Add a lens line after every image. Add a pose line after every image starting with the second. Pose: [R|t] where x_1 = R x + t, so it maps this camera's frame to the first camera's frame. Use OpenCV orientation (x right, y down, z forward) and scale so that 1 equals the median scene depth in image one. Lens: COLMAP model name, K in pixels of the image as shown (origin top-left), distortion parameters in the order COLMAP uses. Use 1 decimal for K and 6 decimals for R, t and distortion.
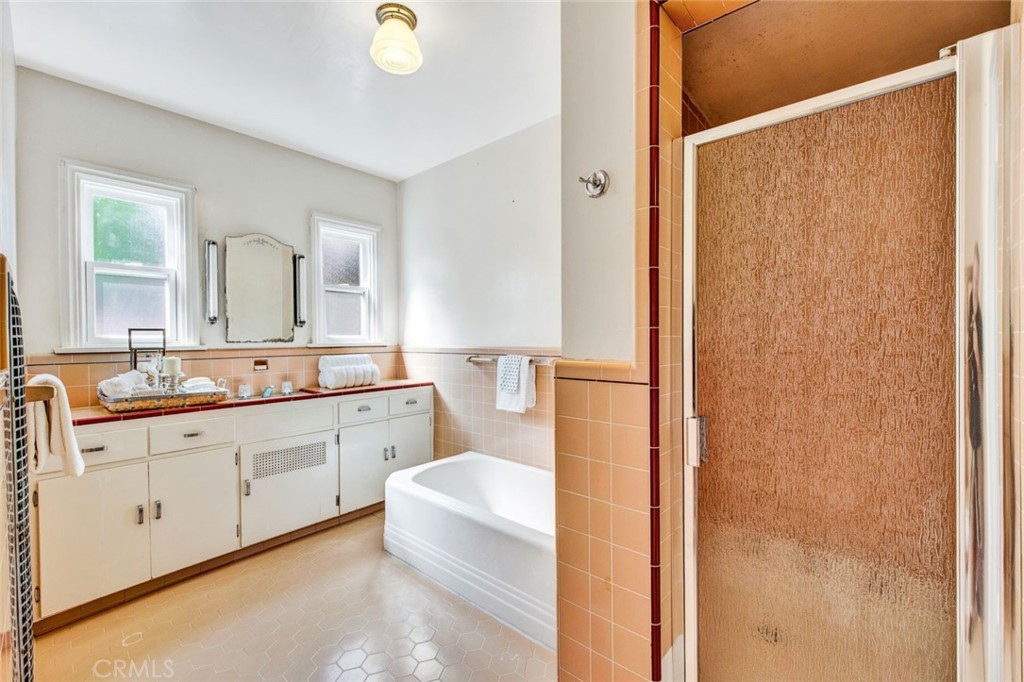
lens RADIAL K [[424.6, 0, 507.2], [0, 424.6, 344.3], [0, 0, 1]] dist [0.000010, -0.000012]
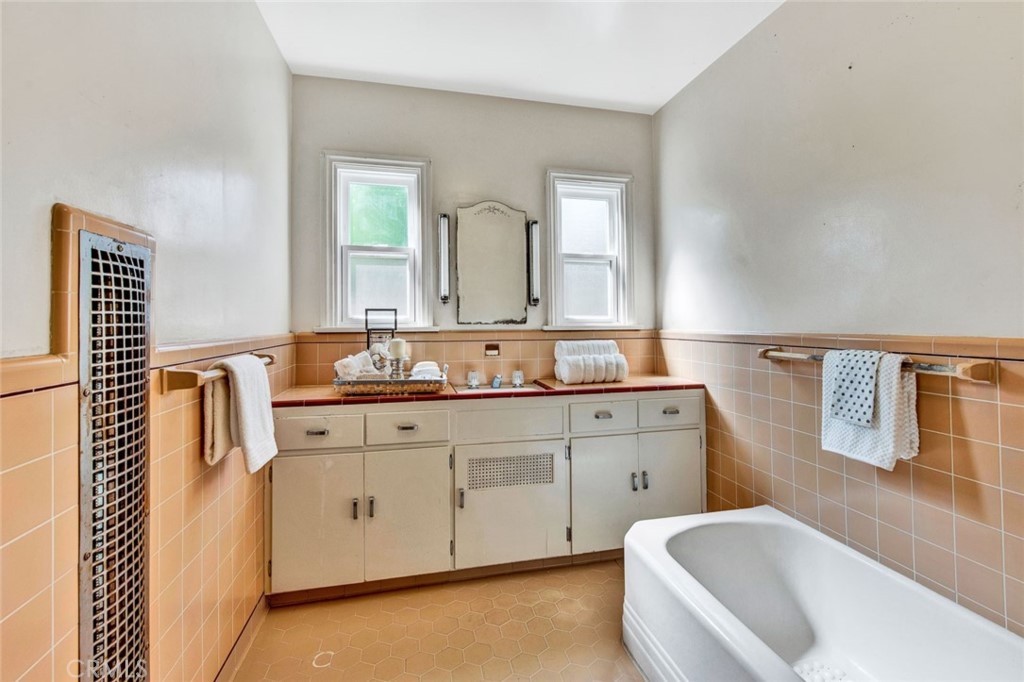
lens RADIAL K [[434.6, 0, 514.0], [0, 434.6, 301.1], [0, 0, 1]] dist [-0.027182, 0.000176]
pose [[0.815918, -0.024488, -0.577648, -0.026230], [-0.010873, 0.998276, -0.057678, -0.000207], [0.578065, 0.053341, 0.814245, 0.309834]]
